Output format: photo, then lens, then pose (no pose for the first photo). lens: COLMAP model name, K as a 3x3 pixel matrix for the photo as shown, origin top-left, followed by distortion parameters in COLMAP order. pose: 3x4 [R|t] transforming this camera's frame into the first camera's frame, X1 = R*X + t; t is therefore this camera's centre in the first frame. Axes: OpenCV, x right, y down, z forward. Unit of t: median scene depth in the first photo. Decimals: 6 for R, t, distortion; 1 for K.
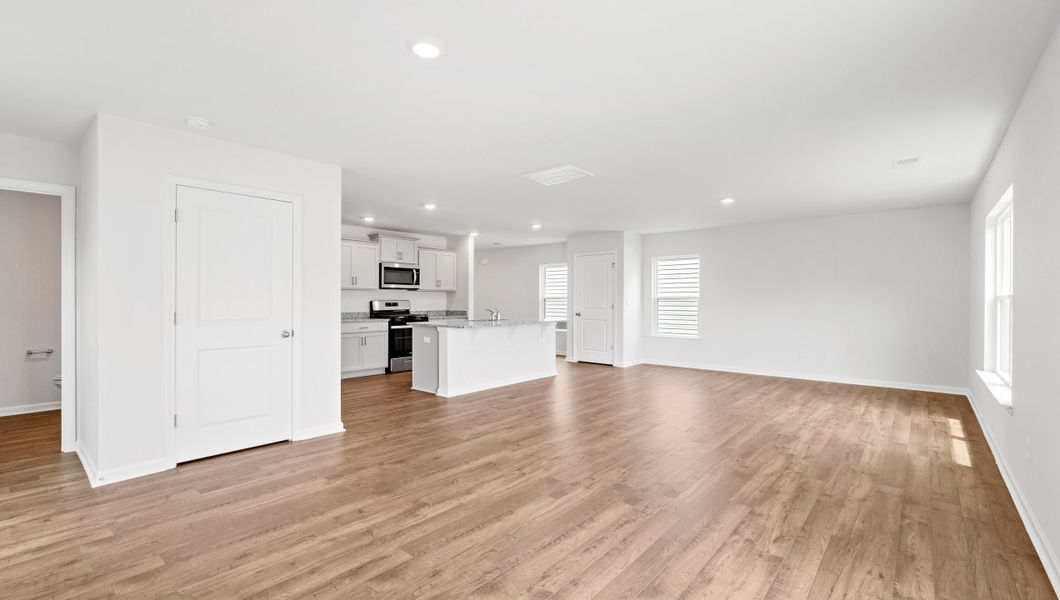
lens RADIAL K [[464.3, 0, 532.8], [0, 464.3, 295.6], [0, 0, 1]] dist [-0.004583, -0.001195]
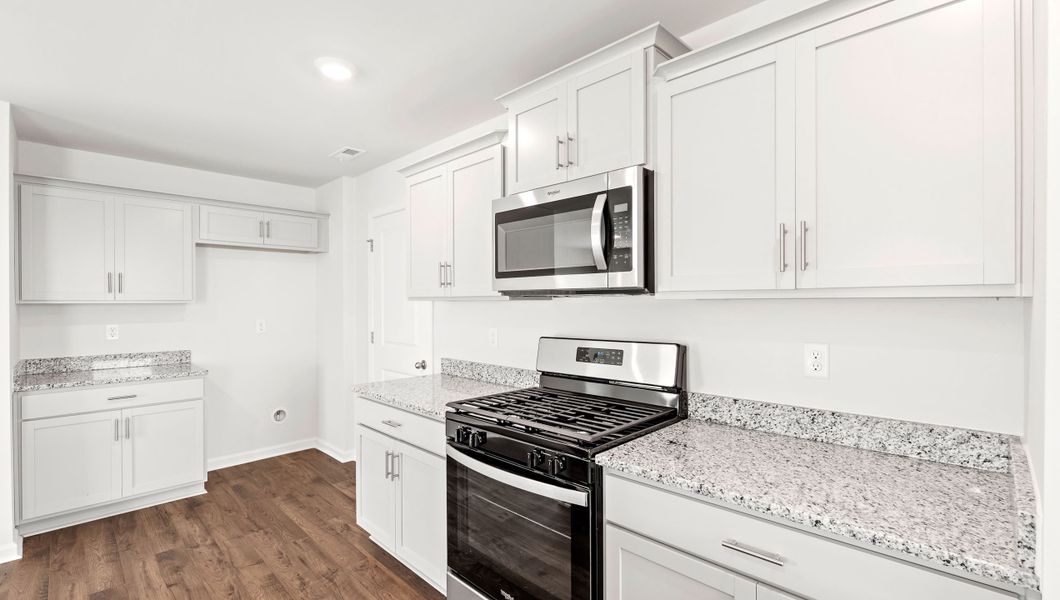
lens RADIAL K [[464.3, 0, 523.4], [0, 464.3, 309.8], [0, 0, 1]] dist [-0.004583, -0.001195]
pose [[-0.061911, 0.012281, -0.998006, -0.053312], [0.010831, 0.999874, 0.011632, -0.009145], [0.998023, -0.010089, -0.062036, 1.001300]]
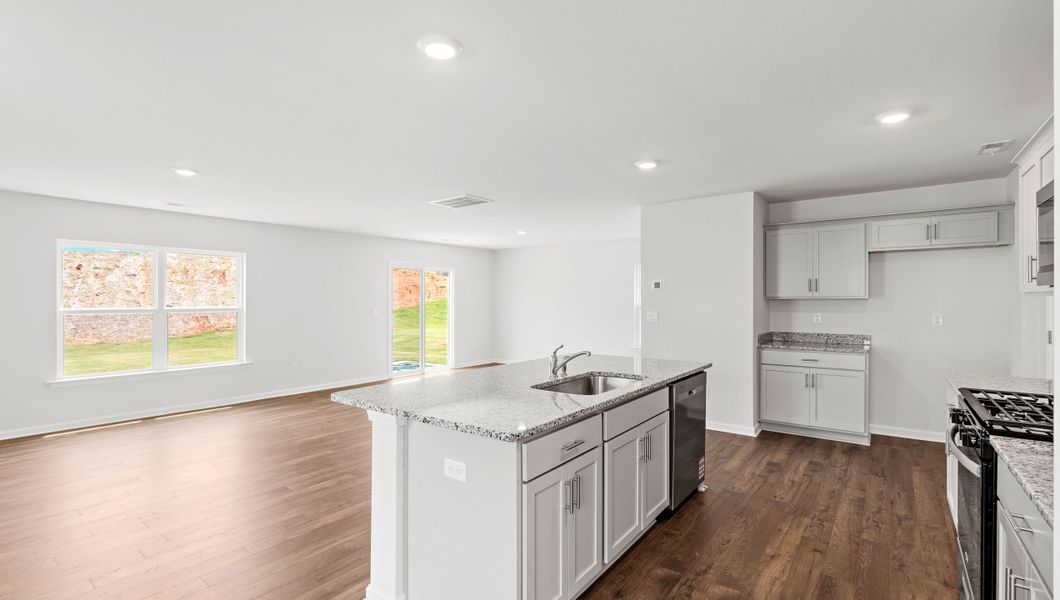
lens RADIAL K [[464.3, 0, 533.3], [0, 464.3, 296.7], [0, 0, 1]] dist [-0.004583, -0.001195]
pose [[-0.997283, -0.001476, -0.073646, -0.021812], [-0.000264, 0.999864, -0.016463, -0.006389], [0.073660, -0.016399, -0.997149, 1.198075]]
